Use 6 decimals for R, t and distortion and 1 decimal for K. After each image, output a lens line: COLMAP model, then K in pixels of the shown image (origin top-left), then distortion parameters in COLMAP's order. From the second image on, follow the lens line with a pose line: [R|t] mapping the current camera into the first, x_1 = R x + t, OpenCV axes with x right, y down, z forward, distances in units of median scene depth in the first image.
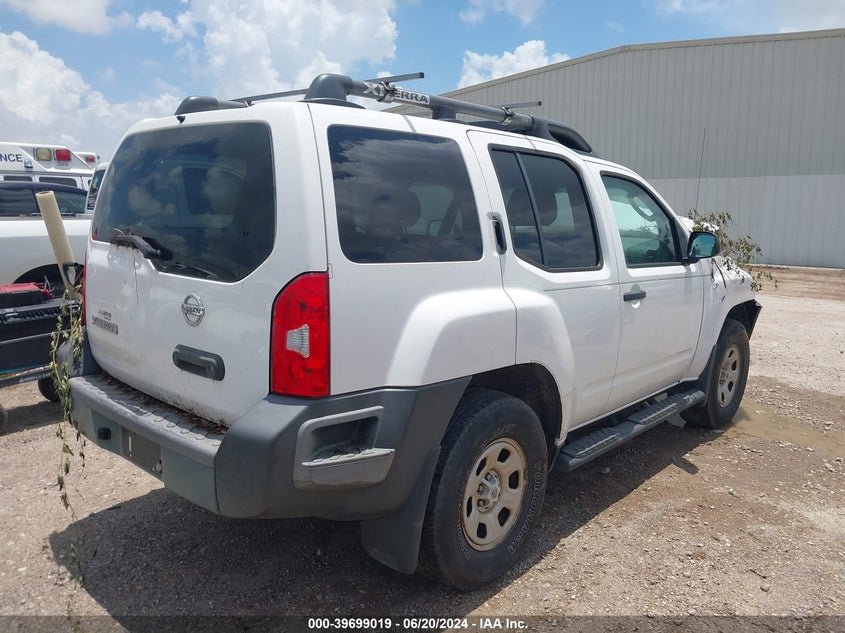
lens RADIAL K [[665.4, 0, 425.9], [0, 665.4, 315.4], [0, 0, 1]] dist [0.003894, 0.007586]
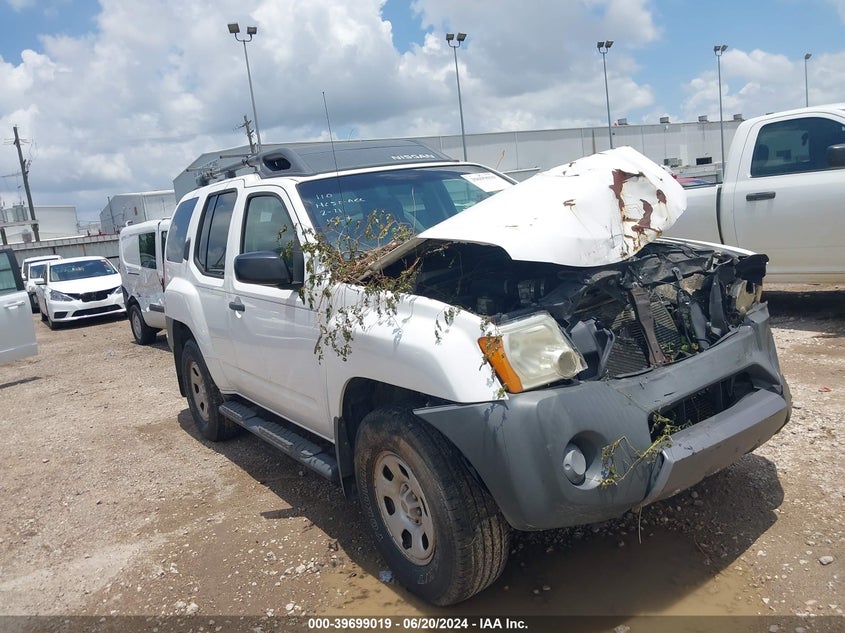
lens RADIAL K [[665.4, 0, 425.9], [0, 665.4, 315.4], [0, 0, 1]] dist [0.003894, 0.007586]
pose [[-0.236620, 0.158984, -0.958507, 1.582075], [-0.046866, 0.983506, 0.174700, -0.271779], [0.970471, 0.086259, -0.225267, 1.870113]]
